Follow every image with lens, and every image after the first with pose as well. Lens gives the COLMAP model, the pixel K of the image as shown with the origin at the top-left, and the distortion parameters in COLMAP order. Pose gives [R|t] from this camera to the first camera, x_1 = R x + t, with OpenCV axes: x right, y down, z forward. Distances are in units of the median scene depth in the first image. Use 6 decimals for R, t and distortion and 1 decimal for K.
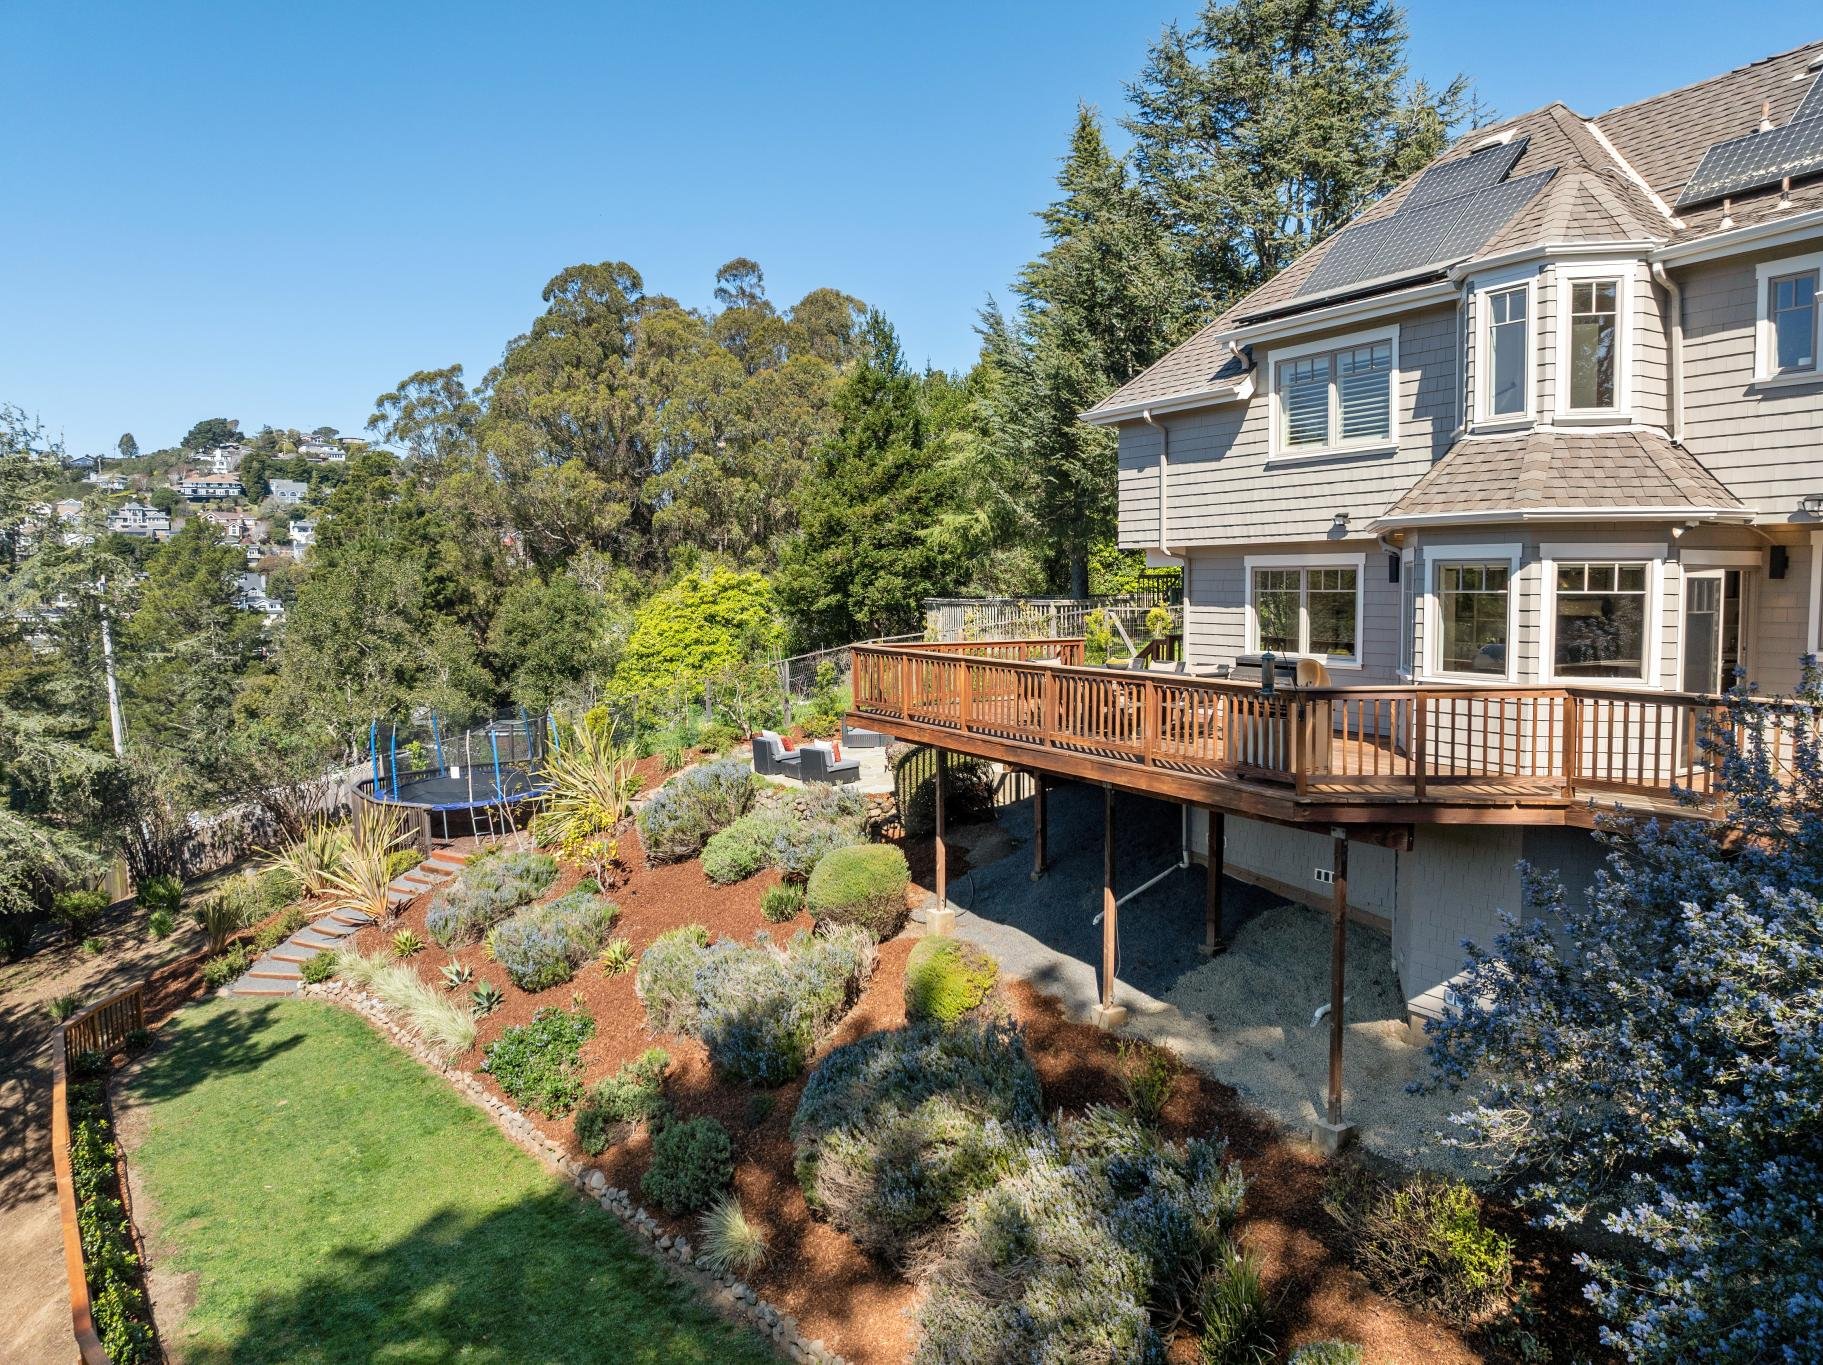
lens RADIAL K [[1314.5, 0, 911.5], [0, 1314.5, 682.5], [0, 0, 1]] dist [-0.037370, 0.002376]
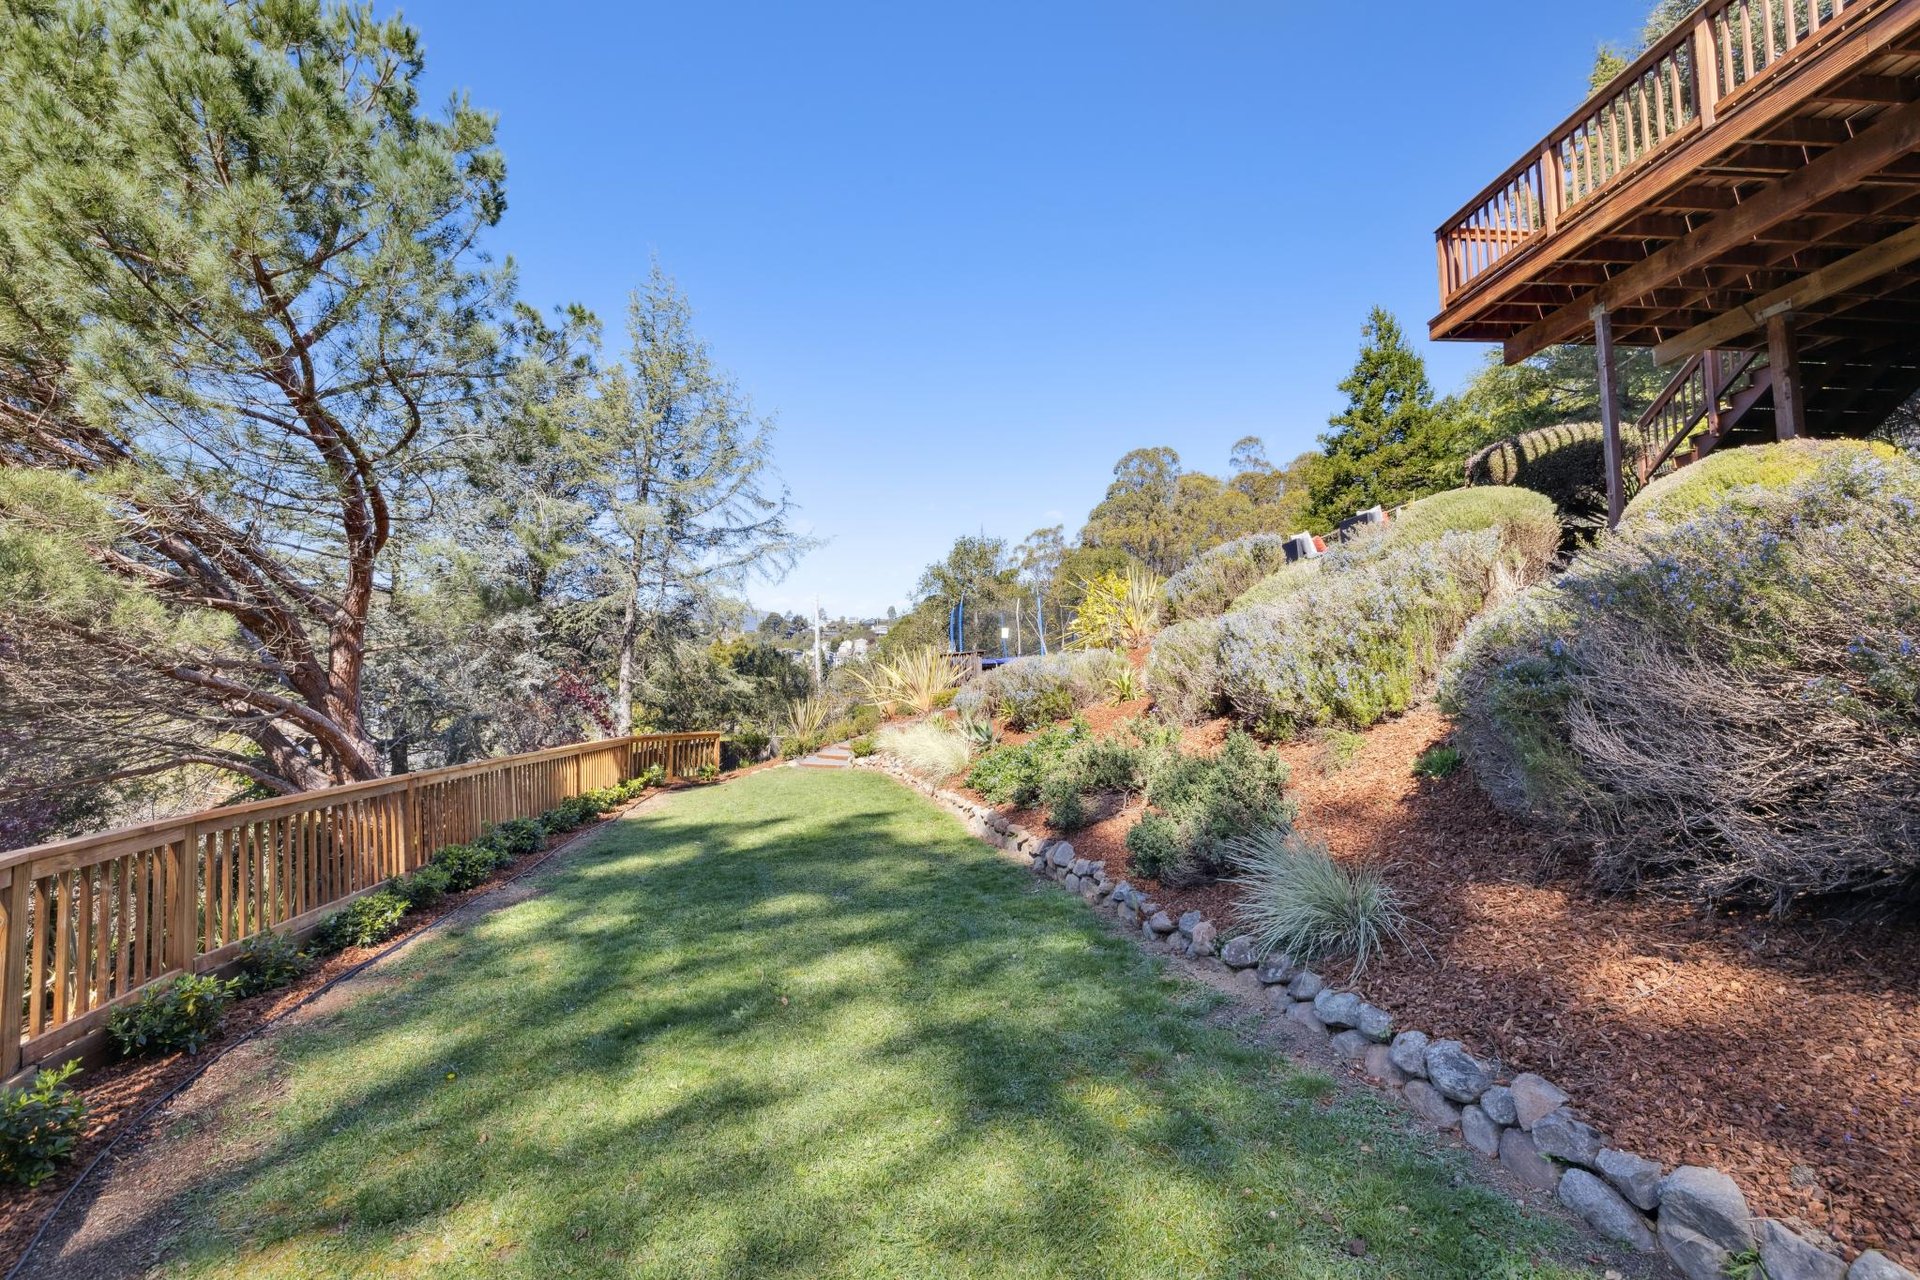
lens RADIAL K [[827.5, 0, 960.0], [0, 827.5, 640.0], [0, 0, 1]] dist [0.001752, 0.000017]
pose [[0.895700, -0.020003, -0.444209, -0.025865], [-0.046022, 0.989452, -0.137354, 0.084841], [0.442271, 0.143471, 0.885332, 0.151742]]
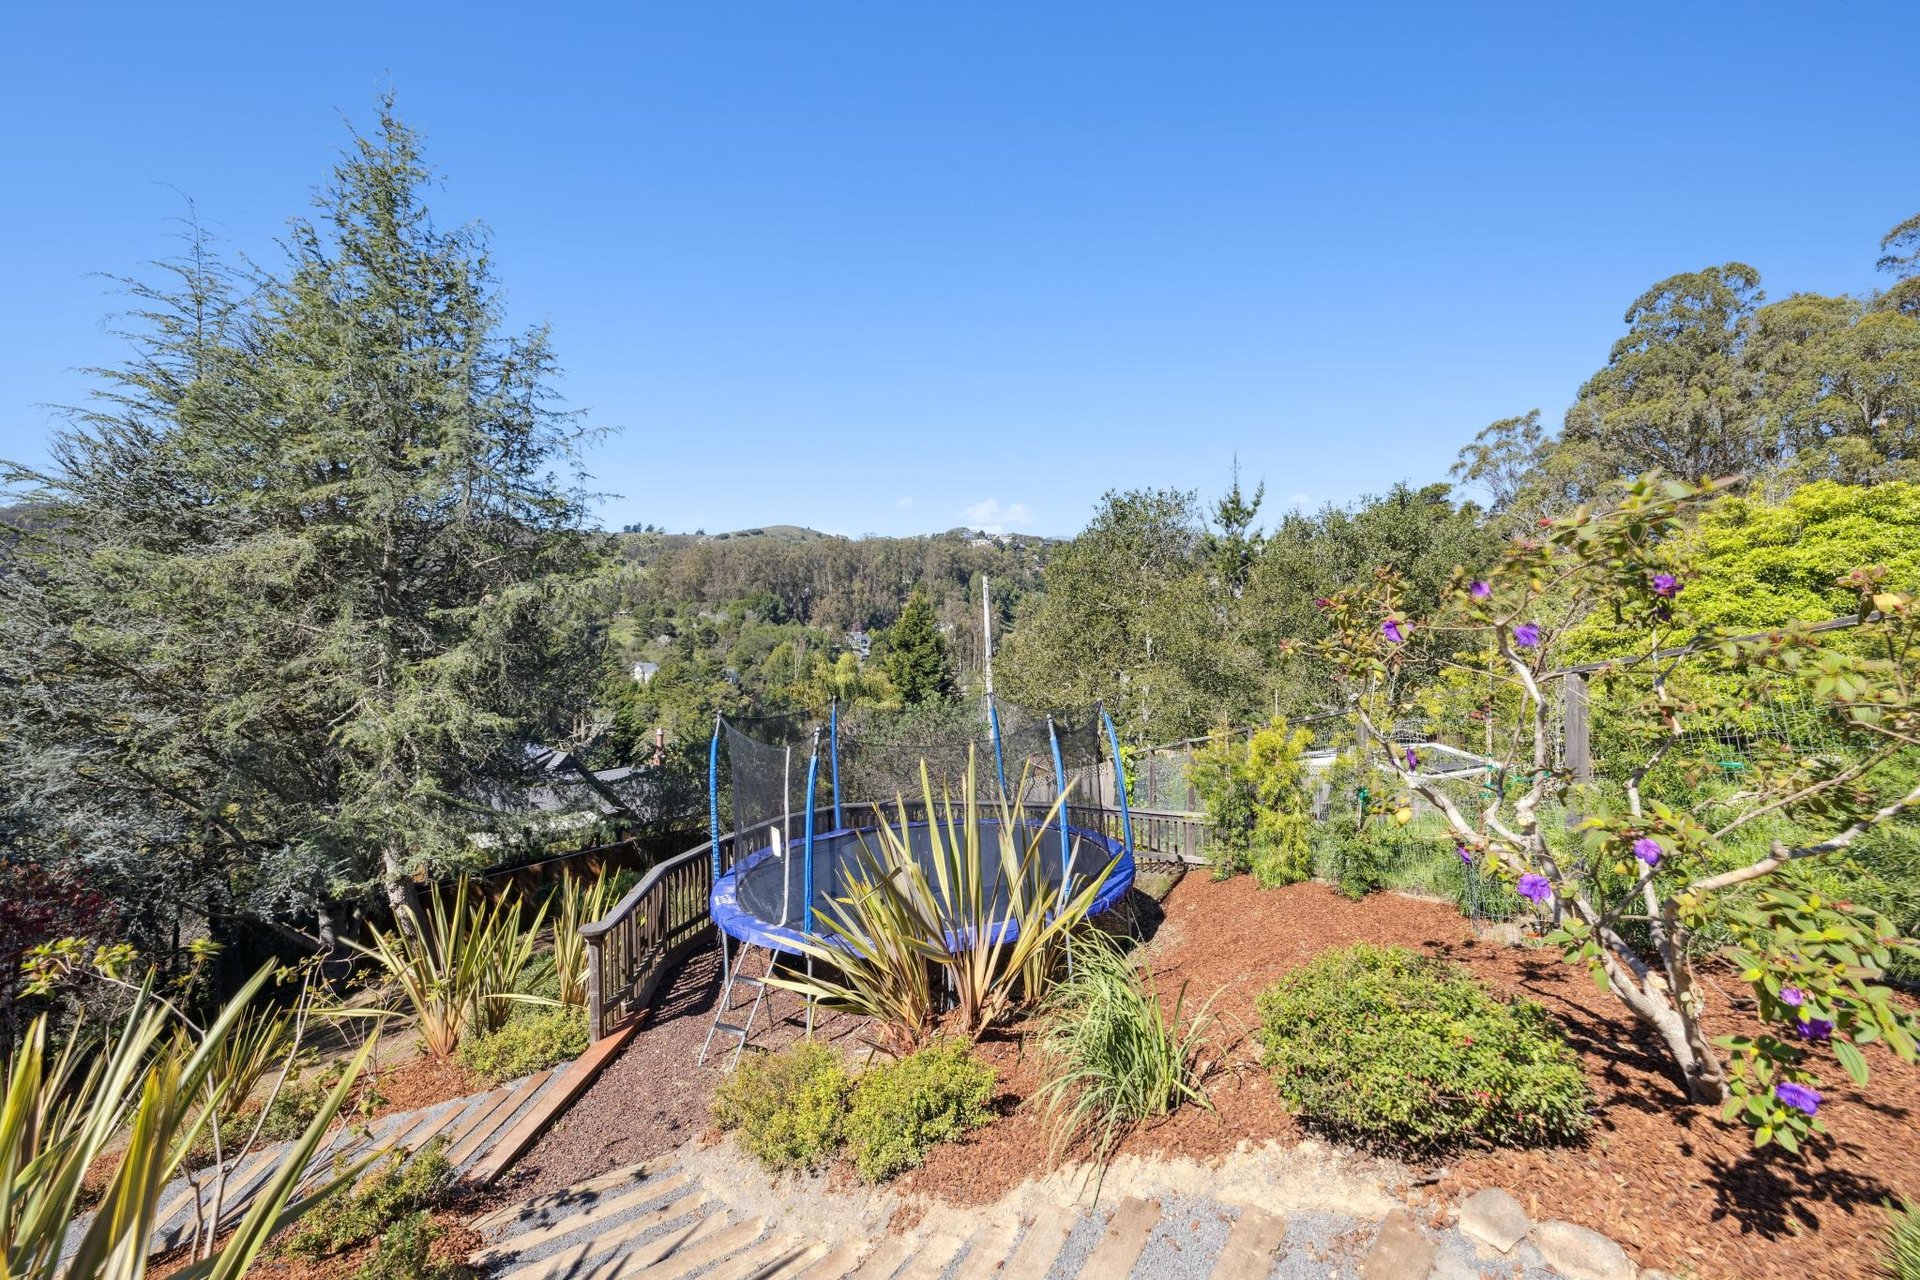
lens RADIAL K [[822.5, 0, 952.0], [0, 822.5, 616.4], [0, 0, 1]] dist [0.000376, -0.000381]
pose [[0.540754, 0.003918, -0.841172, -0.046021], [-0.071343, 0.996600, -0.041221, 0.000756], [0.838150, 0.082302, 0.539195, 0.435968]]
